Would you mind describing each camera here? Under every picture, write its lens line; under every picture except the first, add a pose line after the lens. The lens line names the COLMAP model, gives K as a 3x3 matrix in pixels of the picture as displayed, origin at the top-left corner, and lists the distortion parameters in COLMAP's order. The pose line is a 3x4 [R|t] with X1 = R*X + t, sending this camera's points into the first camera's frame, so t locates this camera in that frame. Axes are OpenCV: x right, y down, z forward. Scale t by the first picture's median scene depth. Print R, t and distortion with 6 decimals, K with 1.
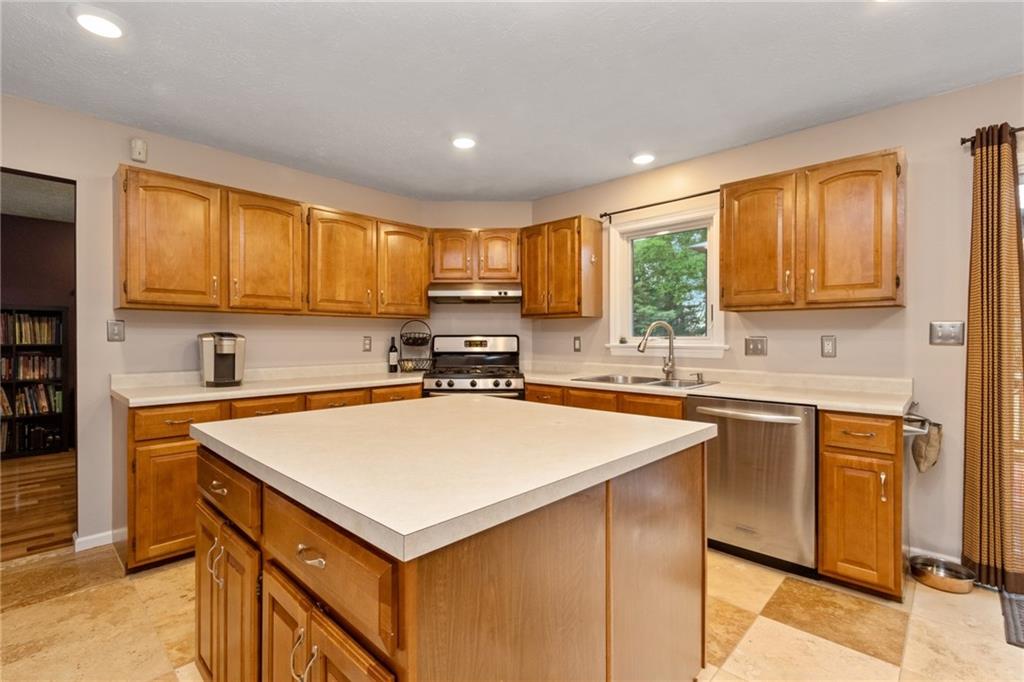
lens RADIAL K [[468.5, 0, 513.6], [0, 468.5, 342.7], [0, 0, 1]] dist [-0.000418, -0.004195]
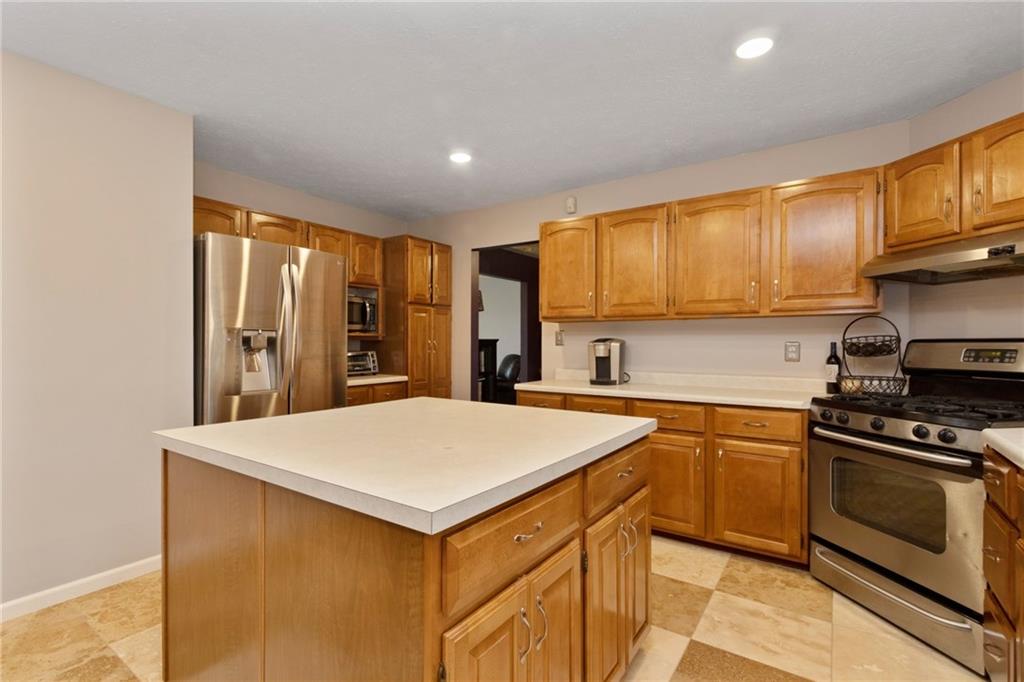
lens RADIAL K [[468.5, 0, 478.4], [0, 468.5, 346.7], [0, 0, 1]] dist [-0.000418, -0.004195]
pose [[0.115598, 0.007635, -0.993267, 0.453153], [-0.012355, 0.999904, 0.006248, -0.004193], [0.993219, 0.011549, 0.115681, 0.495608]]
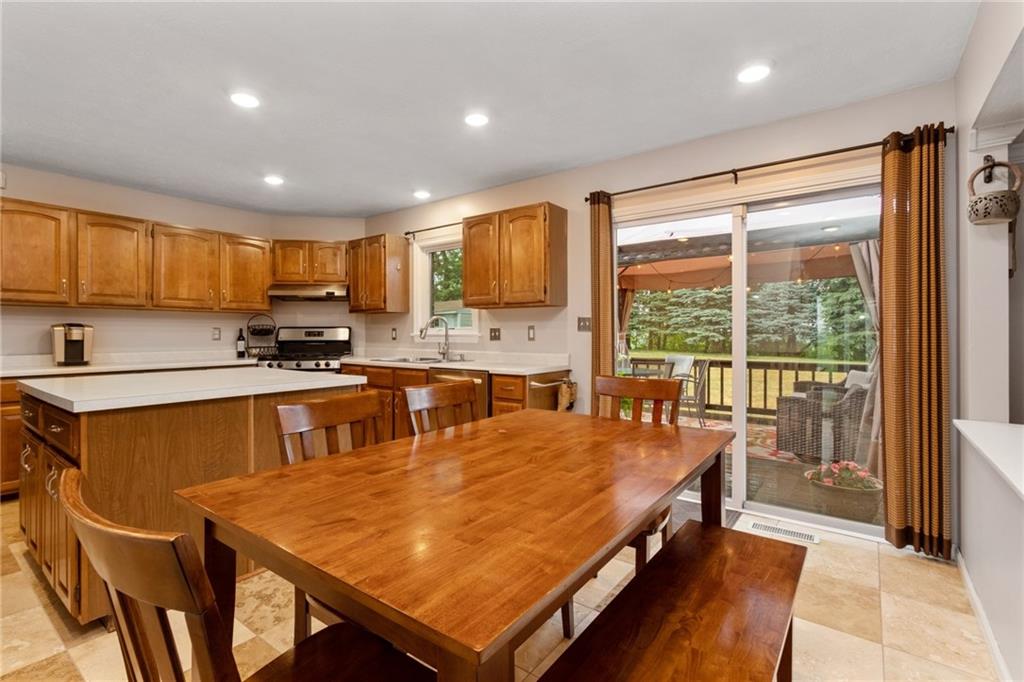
lens RADIAL K [[468.5, 0, 512.4], [0, 468.5, 336.8], [0, 0, 1]] dist [-0.000418, -0.004195]
pose [[0.993095, -0.002147, 0.117290, 0.369354], [0.002538, 0.999992, -0.003182, 0.019288], [-0.117282, 0.003457, 0.993093, -0.353557]]
